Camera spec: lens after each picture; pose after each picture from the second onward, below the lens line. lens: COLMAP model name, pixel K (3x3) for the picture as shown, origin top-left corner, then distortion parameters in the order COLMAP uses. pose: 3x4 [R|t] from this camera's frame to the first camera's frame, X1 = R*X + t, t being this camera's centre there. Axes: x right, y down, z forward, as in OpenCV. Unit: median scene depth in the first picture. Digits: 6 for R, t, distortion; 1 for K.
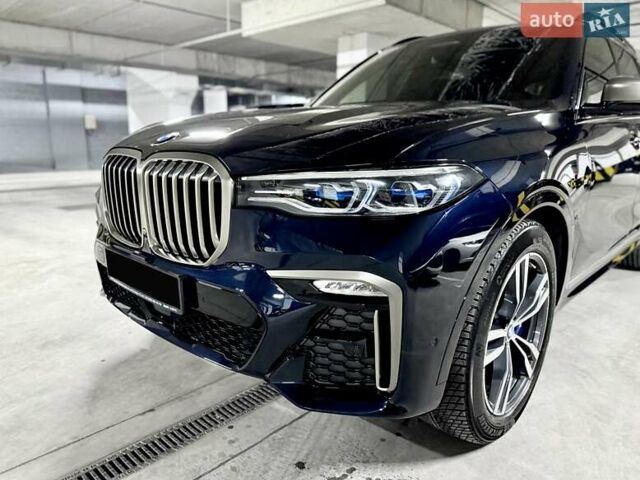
lens RADIAL K [[463.5, 0, 313.0], [0, 463.5, 248.3], [0, 0, 1]] dist [0.000183, -0.007569]
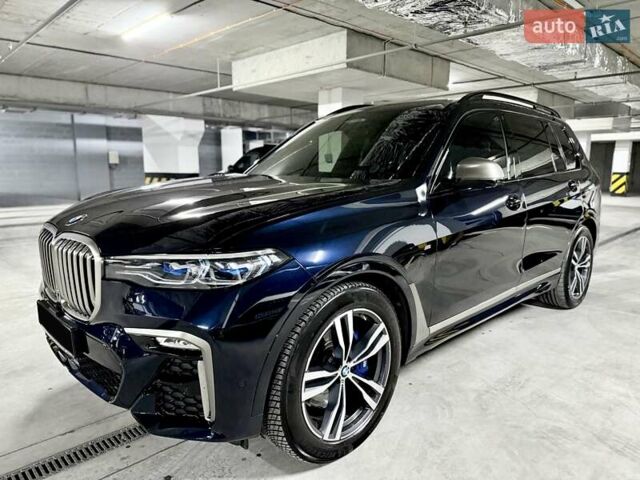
lens RADIAL K [[447.0, 0, 322.8], [0, 447.0, 248.7], [0, 0, 1]] dist [0.019985, -0.031394]
pose [[0.999535, 0.002916, -0.030356, 0.364774], [-0.004427, 0.998748, -0.049829, -0.083761], [0.030172, 0.049941, 0.998296, -0.203307]]
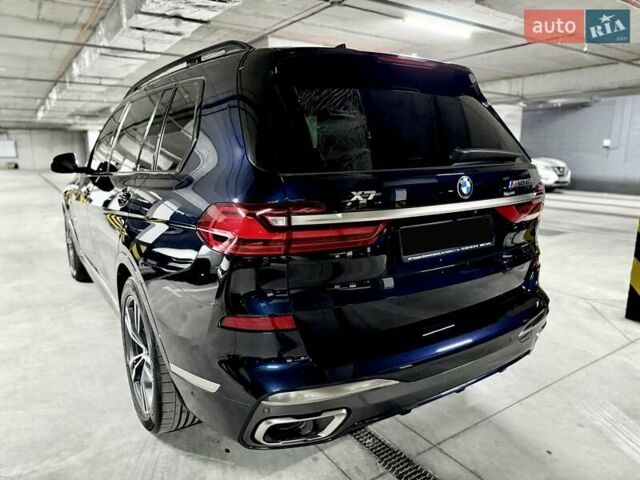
lens RADIAL K [[447.5, 0, 322.5], [0, 447.5, 249.0], [0, 0, 1]] dist [0.042596, -0.061736]
pose [[-0.209652, 0.201679, -0.956751, 2.624968], [-0.225714, 0.942086, 0.248048, -0.796865], [0.951367, 0.267956, -0.151988, 2.716602]]
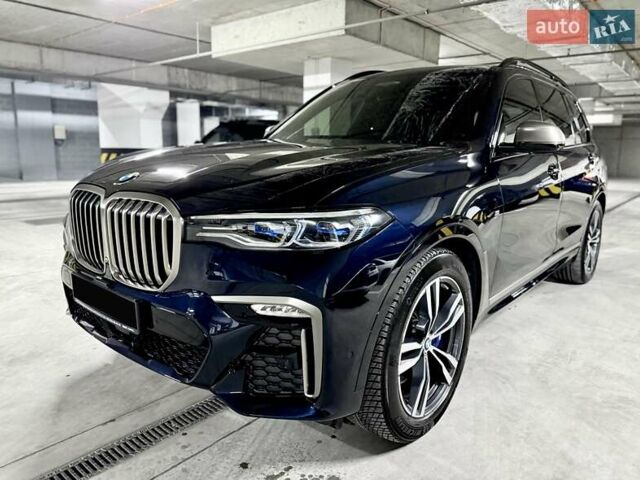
lens RADIAL K [[465.7, 0, 315.9], [0, 465.7, 240.9], [0, 0, 1]] dist [-0.001684, -0.005832]
pose [[0.998306, -0.001038, 0.058172, 0.070167], [0.003084, 0.999379, -0.035091, -0.036192], [-0.058100, 0.035211, 0.997690, -0.144434]]
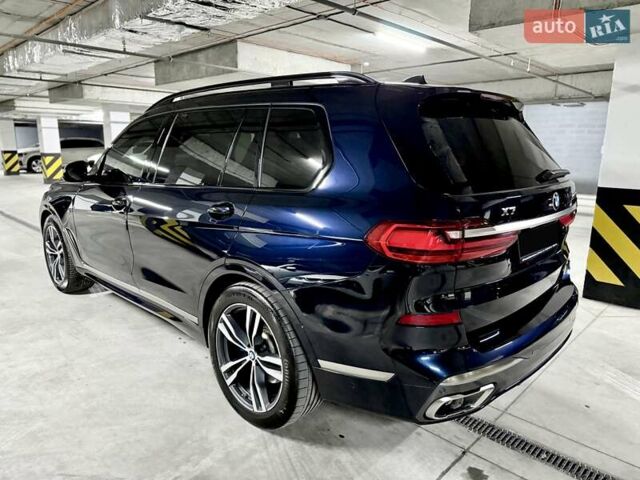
lens RADIAL K [[447.0, 0, 322.8], [0, 447.0, 248.7], [0, 0, 1]] dist [0.019985, -0.031394]
pose [[-0.002261, 0.215287, -0.976548, 2.816865], [-0.237597, 0.948470, 0.209647, -0.736826], [0.971361, 0.232499, 0.049007, 2.205520]]
